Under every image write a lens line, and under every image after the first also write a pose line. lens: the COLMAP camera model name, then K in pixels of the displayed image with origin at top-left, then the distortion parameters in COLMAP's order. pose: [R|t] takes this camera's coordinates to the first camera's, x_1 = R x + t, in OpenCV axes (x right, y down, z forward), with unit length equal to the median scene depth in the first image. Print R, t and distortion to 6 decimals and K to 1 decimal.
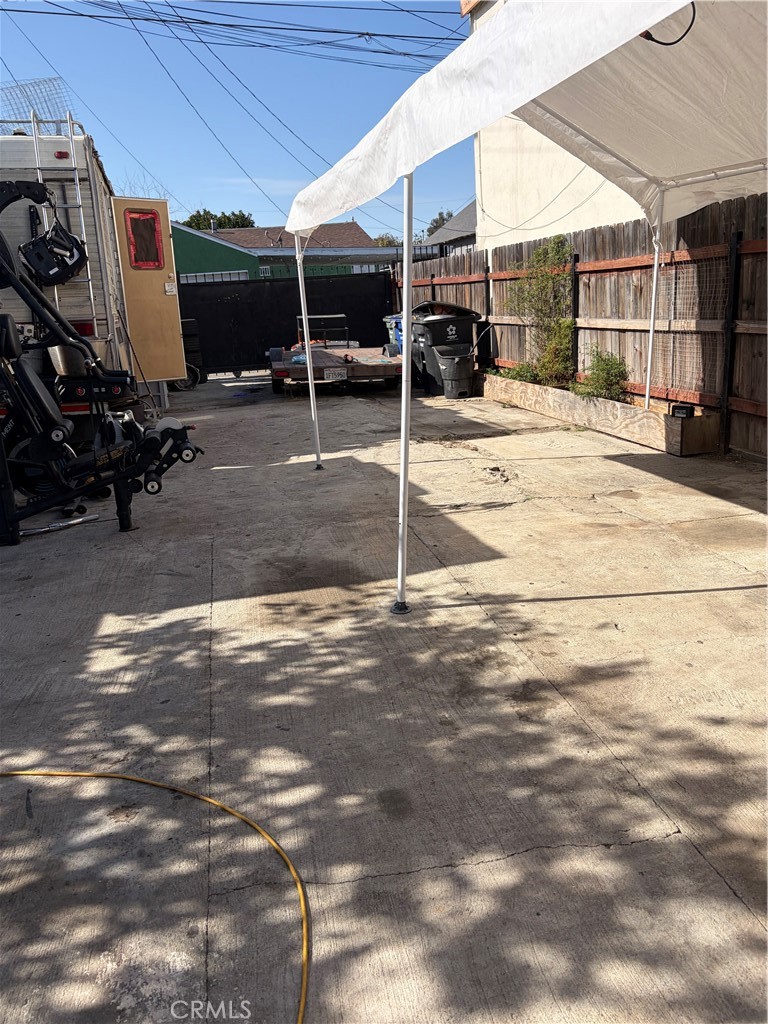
lens RADIAL K [[780.3, 0, 384.3], [0, 780.3, 509.8], [0, 0, 1]] dist [0.032120, -0.027051]
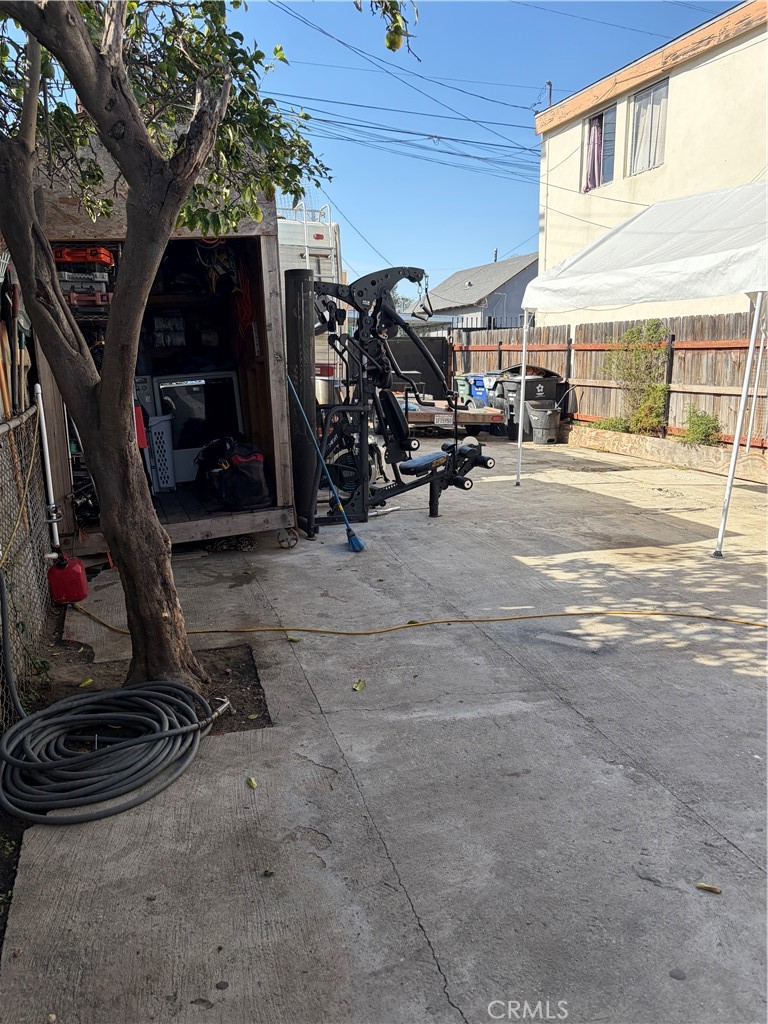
lens RADIAL K [[780.3, 0, 384.4], [0, 780.3, 512.8], [0, 0, 1]] dist [0.032120, -0.027051]
pose [[0.995289, 0.040753, 0.087977, -0.633172], [-0.034477, 0.996829, -0.071711, 0.142098], [-0.090620, 0.068340, 0.993538, -0.413883]]
